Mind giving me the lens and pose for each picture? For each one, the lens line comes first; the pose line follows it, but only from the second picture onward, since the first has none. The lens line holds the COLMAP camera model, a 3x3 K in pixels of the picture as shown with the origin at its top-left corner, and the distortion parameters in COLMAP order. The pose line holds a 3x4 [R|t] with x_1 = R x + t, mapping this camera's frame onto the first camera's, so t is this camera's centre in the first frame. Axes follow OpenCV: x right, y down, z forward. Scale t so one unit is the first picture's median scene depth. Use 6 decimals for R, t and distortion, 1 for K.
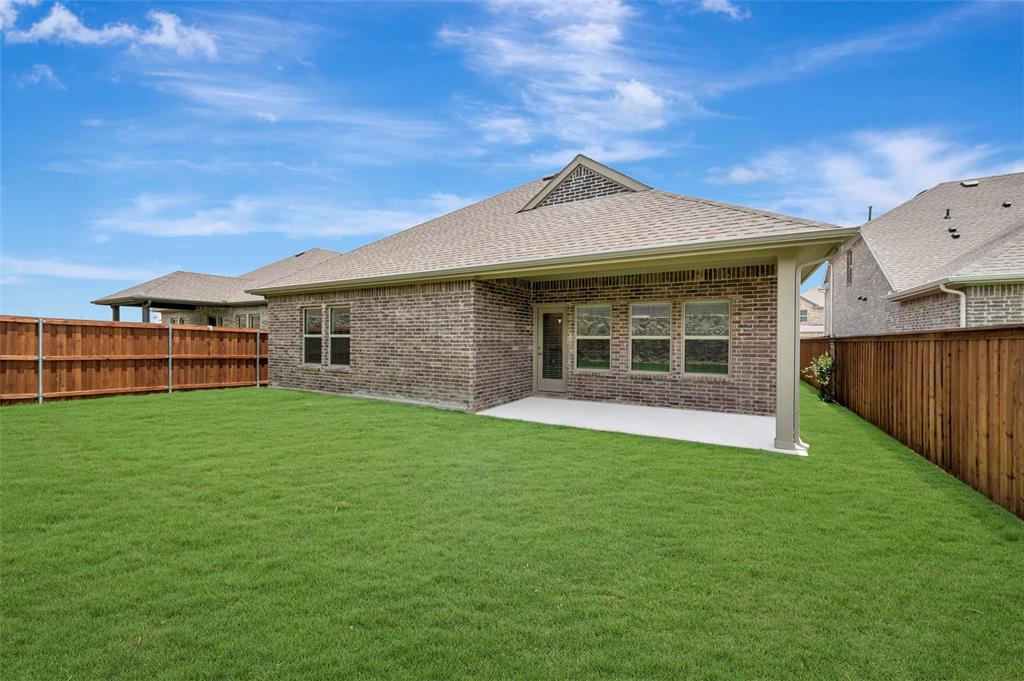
lens RADIAL K [[406.9, 0, 516.9], [0, 406.9, 338.5], [0, 0, 1]] dist [-0.002398, 0.000447]
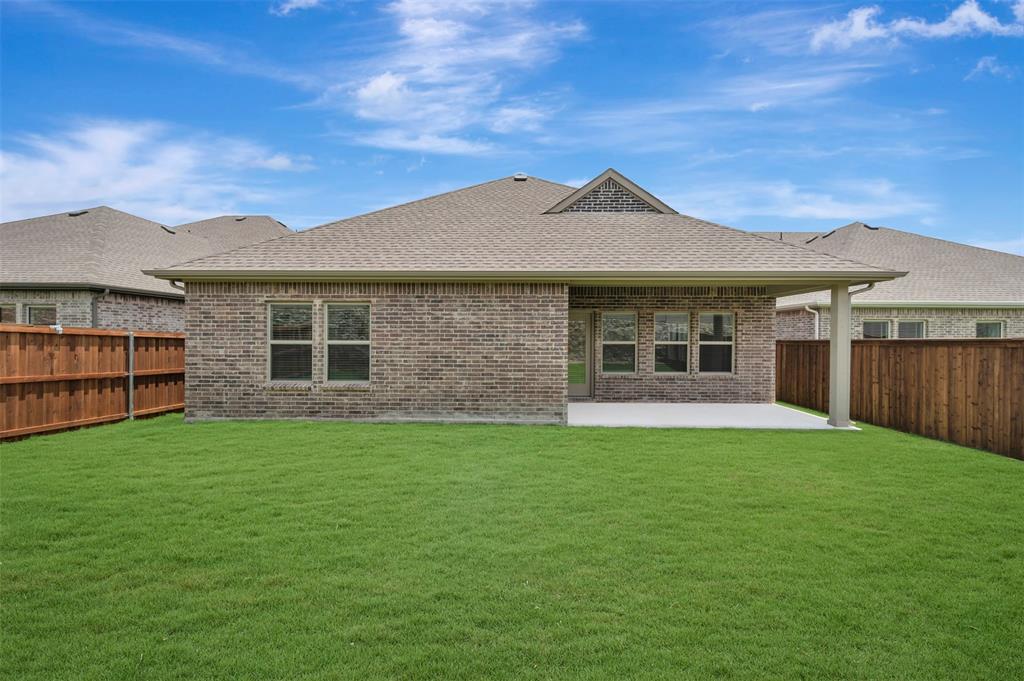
lens RADIAL K [[406.9, 0, 516.0], [0, 406.9, 338.6], [0, 0, 1]] dist [-0.002398, 0.000447]
pose [[0.874282, -0.002031, 0.485414, -0.573353], [0.000054, 0.999992, 0.004087, -0.018025], [-0.485419, -0.003547, 0.874275, 0.201286]]
